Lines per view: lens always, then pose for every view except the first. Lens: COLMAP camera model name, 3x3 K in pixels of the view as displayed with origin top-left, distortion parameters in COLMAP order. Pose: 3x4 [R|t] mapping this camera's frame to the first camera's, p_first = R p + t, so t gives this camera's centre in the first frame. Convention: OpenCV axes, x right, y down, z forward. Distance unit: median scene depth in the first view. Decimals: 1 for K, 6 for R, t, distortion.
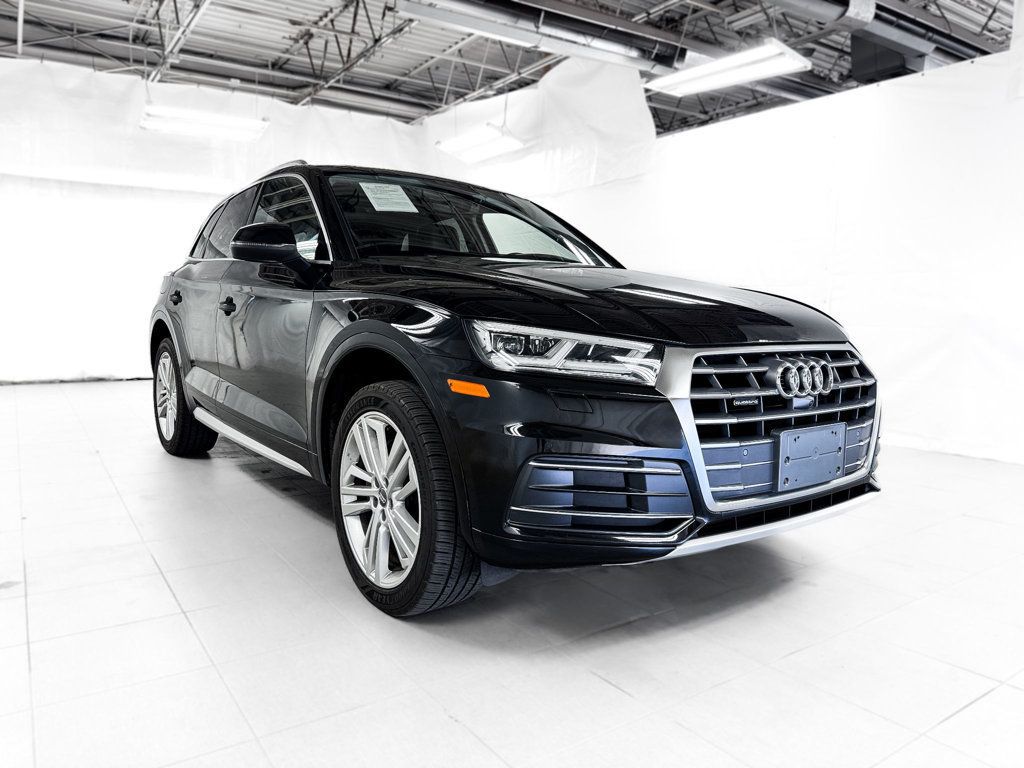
lens RADIAL K [[727.3, 0, 512.0], [0, 727.3, 384.0], [0, 0, 1]] dist [0.001674, -0.008899]
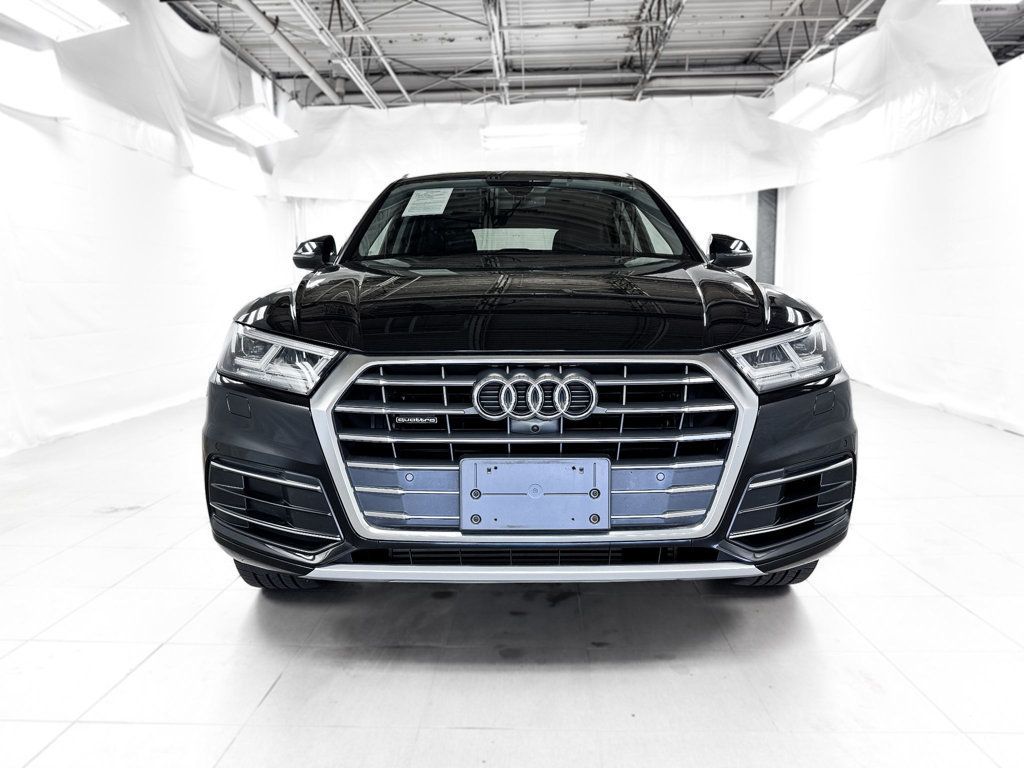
lens RADIAL K [[730.5, 0, 512.0], [0, 730.5, 384.0], [0, 0, 1]] dist [0.003942, -0.003025]
pose [[0.803549, 0.048739, -0.593240, 0.239057], [-0.040056, 0.998811, 0.027803, -0.011993], [0.593890, 0.001422, 0.804545, 0.095312]]
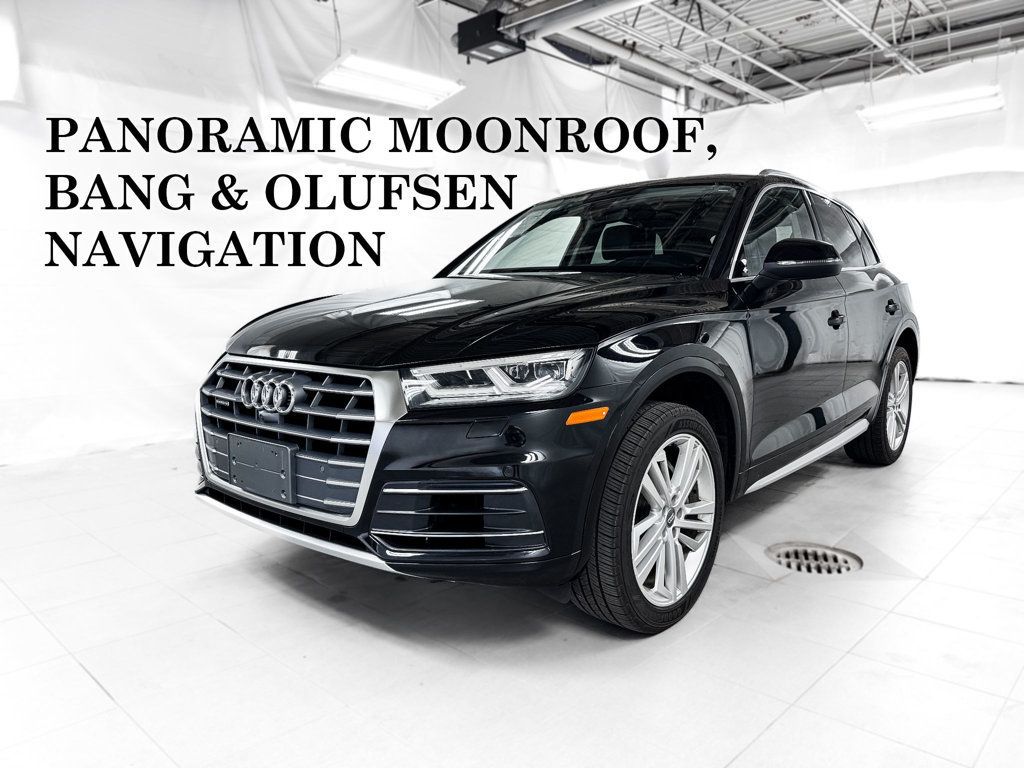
lens RADIAL K [[730.5, 0, 512.0], [0, 730.5, 384.0], [0, 0, 1]] dist [0.003942, -0.003025]
pose [[0.220718, 0.099469, -0.970252, 0.422351], [-0.088602, 0.992718, 0.081617, -0.039220], [0.971305, 0.067952, 0.227924, 0.308230]]
